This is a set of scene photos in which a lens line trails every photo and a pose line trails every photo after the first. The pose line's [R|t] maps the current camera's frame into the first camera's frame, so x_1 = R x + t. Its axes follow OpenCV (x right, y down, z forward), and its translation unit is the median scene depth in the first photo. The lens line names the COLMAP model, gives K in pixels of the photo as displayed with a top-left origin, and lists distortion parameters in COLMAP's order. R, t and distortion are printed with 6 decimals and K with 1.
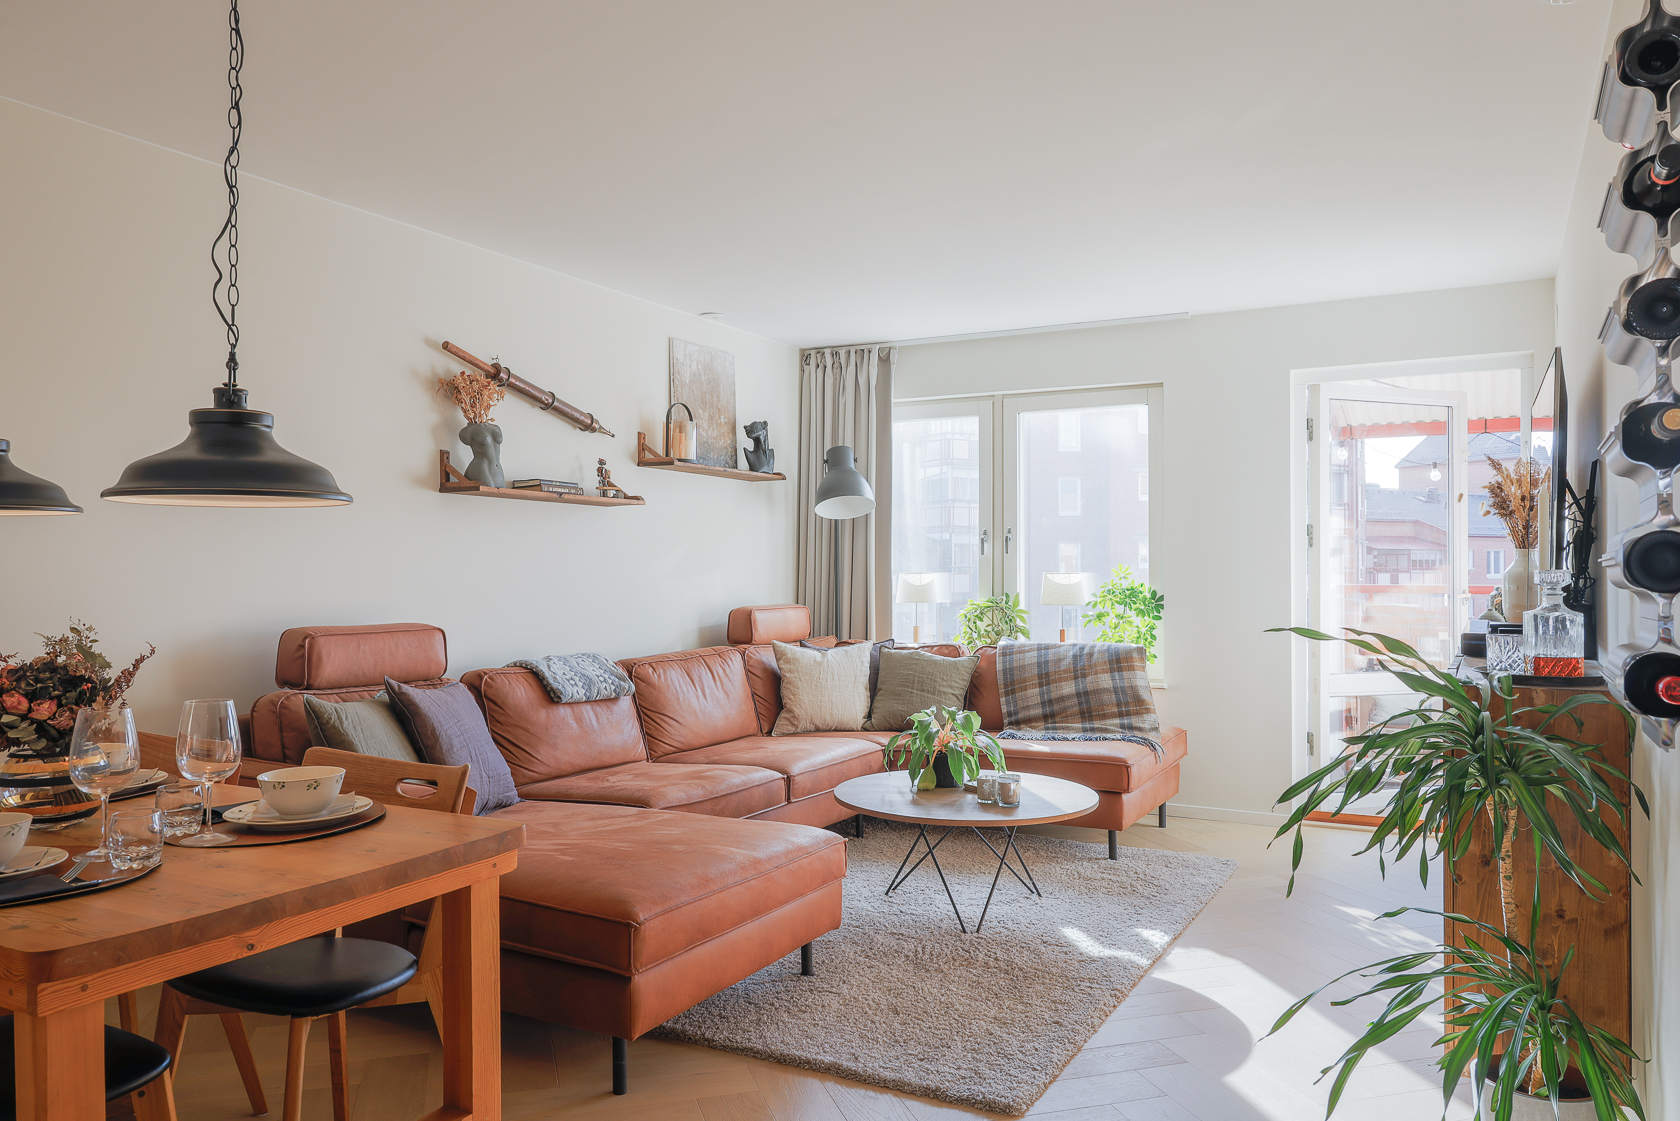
lens RADIAL K [[1215.9, 0, 840.0], [0, 1215.9, 560.5], [0, 0, 1]] dist [0.003126, 0.004831]
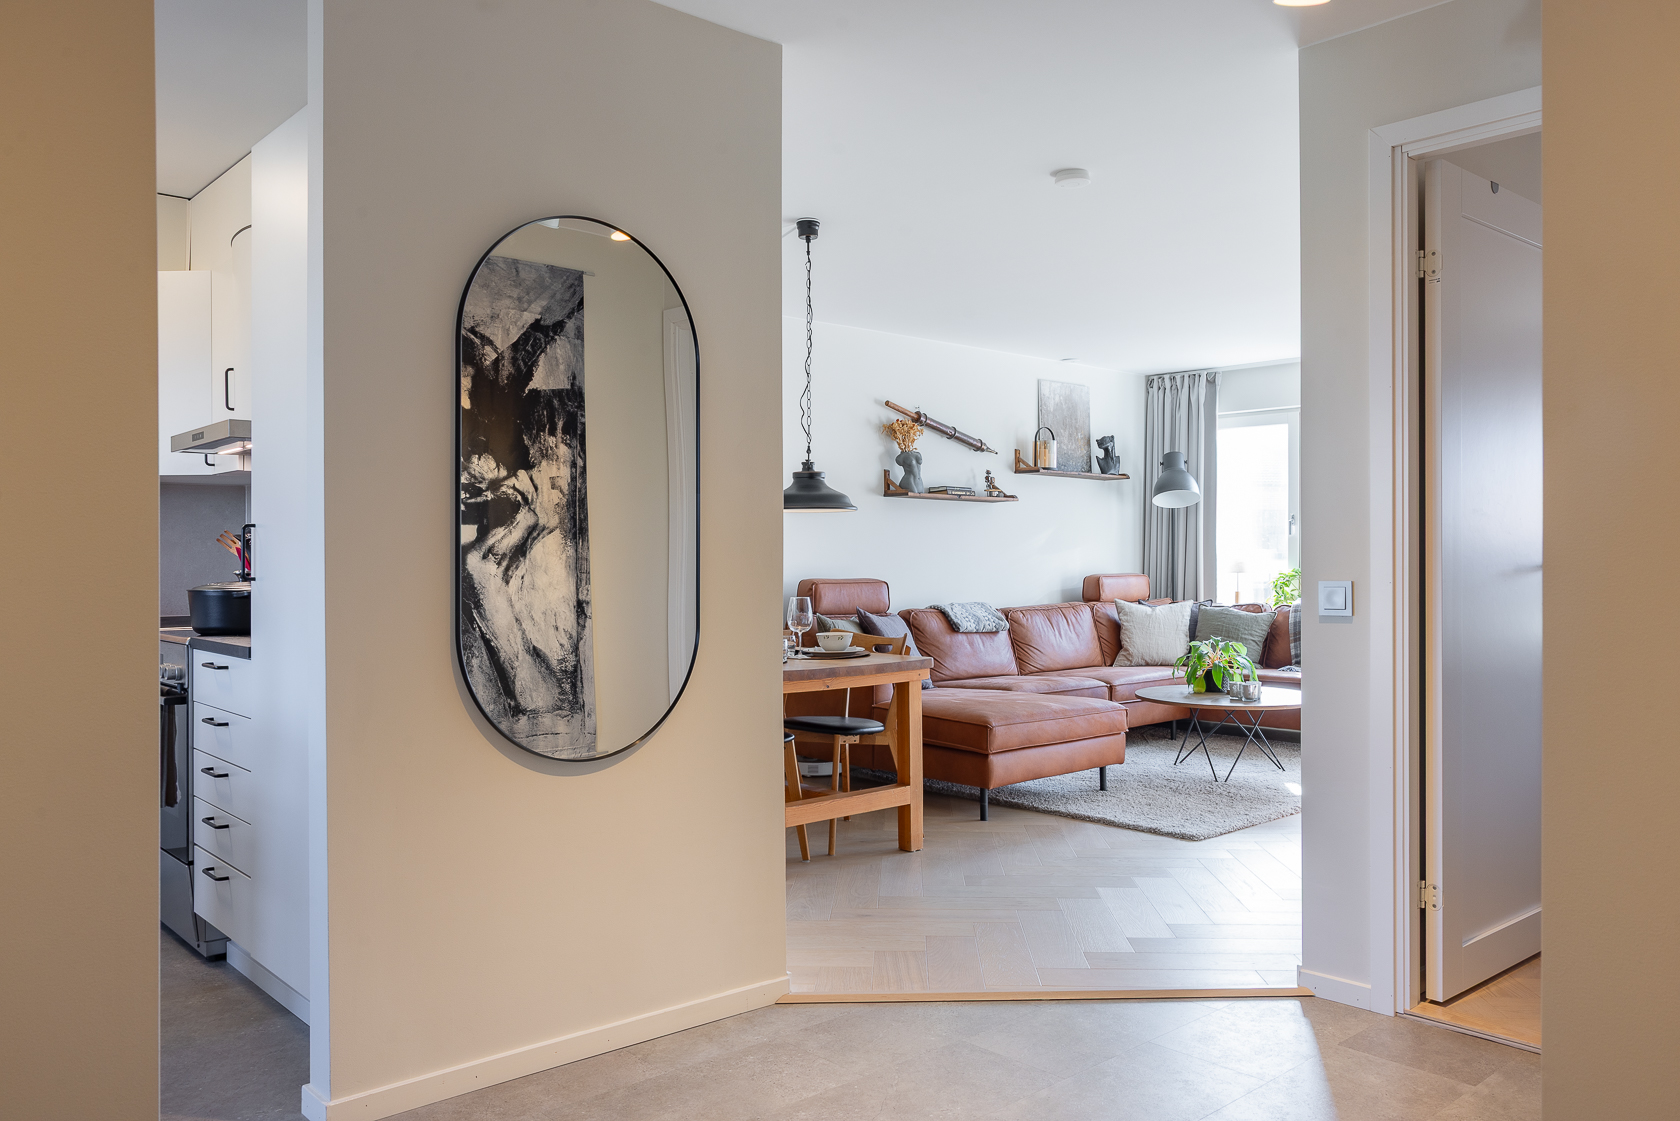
lens RADIAL K [[1282.6, 0, 840.0], [0, 1282.6, 560.5], [0, 0, 1]] dist [-0.005467, 0.003469]
pose [[0.944491, -0.001202, -0.328534, 0.129467], [0.004741, 0.999939, 0.009969, 0.007585], [0.328502, -0.010973, 0.944440, -0.468225]]
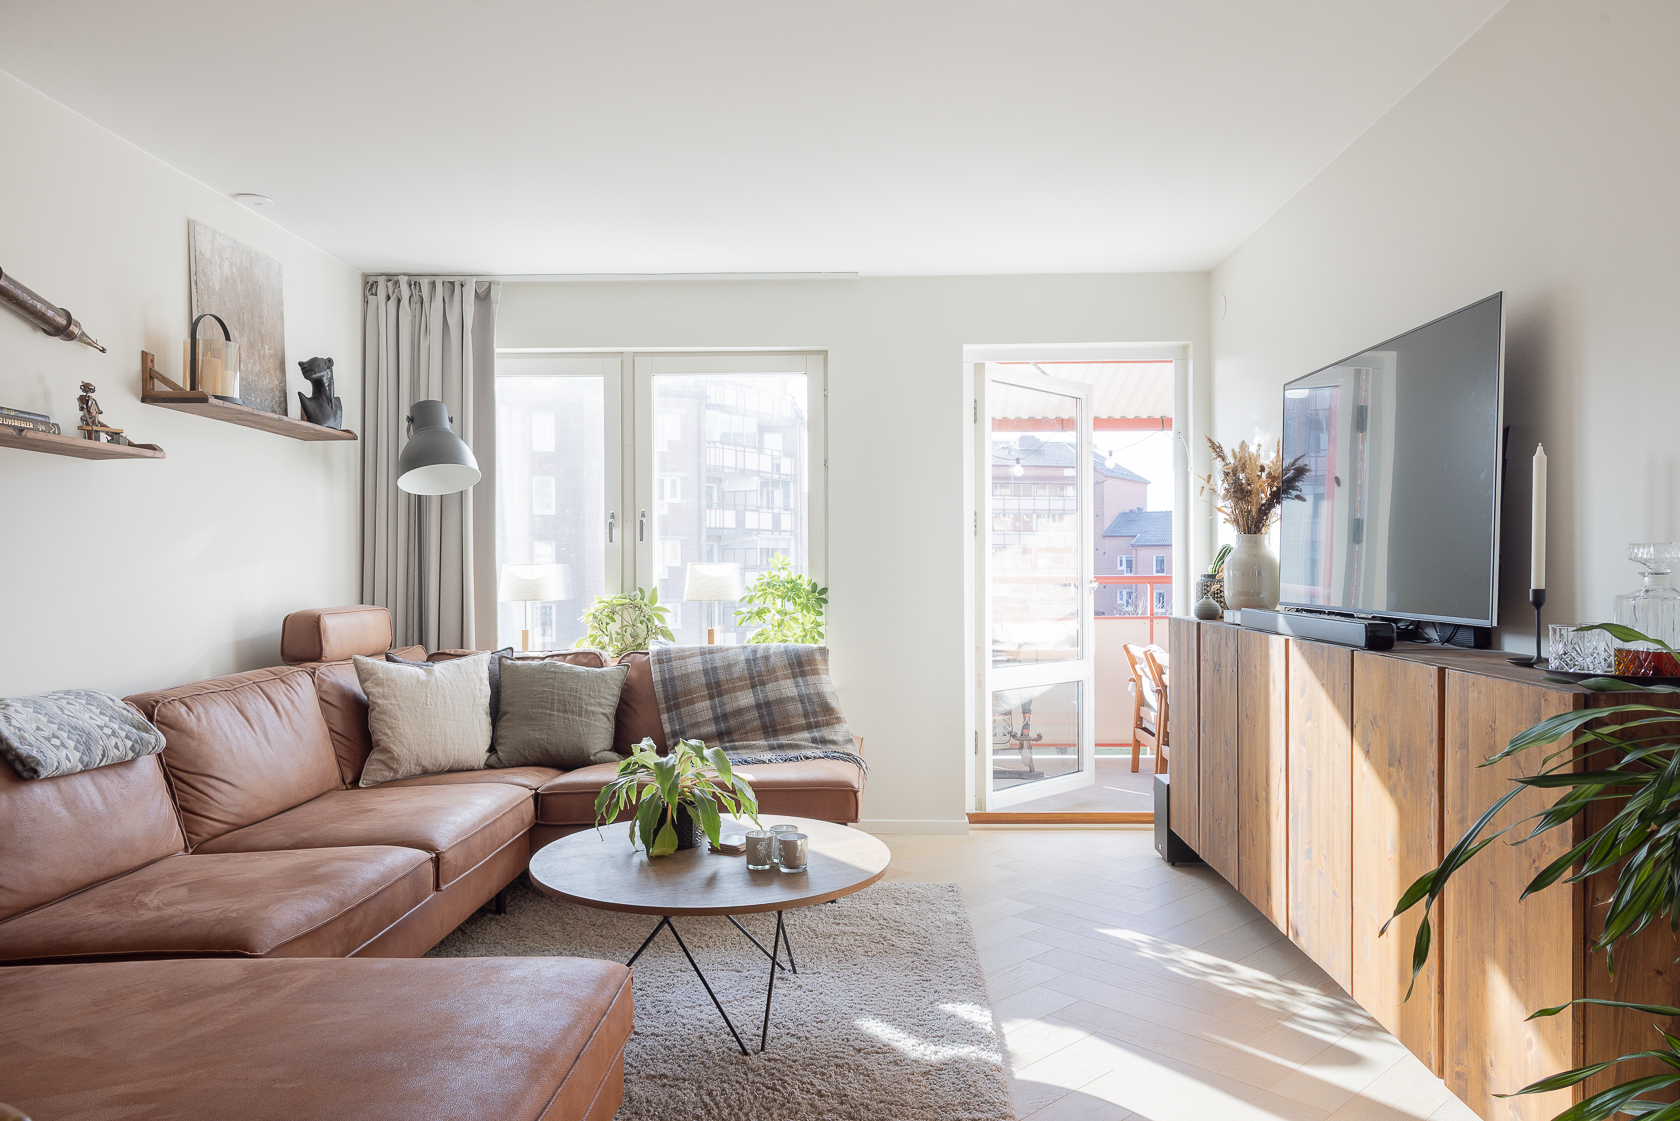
lens RADIAL K [[1136.5, 0, 862.4], [0, 1136.5, 573.8], [0, 0, 1]] dist [0.002528, 0.003949]
pose [[0.887891, -0.005014, 0.460026, -0.101903], [-0.000590, 0.999927, 0.012037, 0.008528], [-0.460053, -0.010959, 0.887824, 0.260097]]
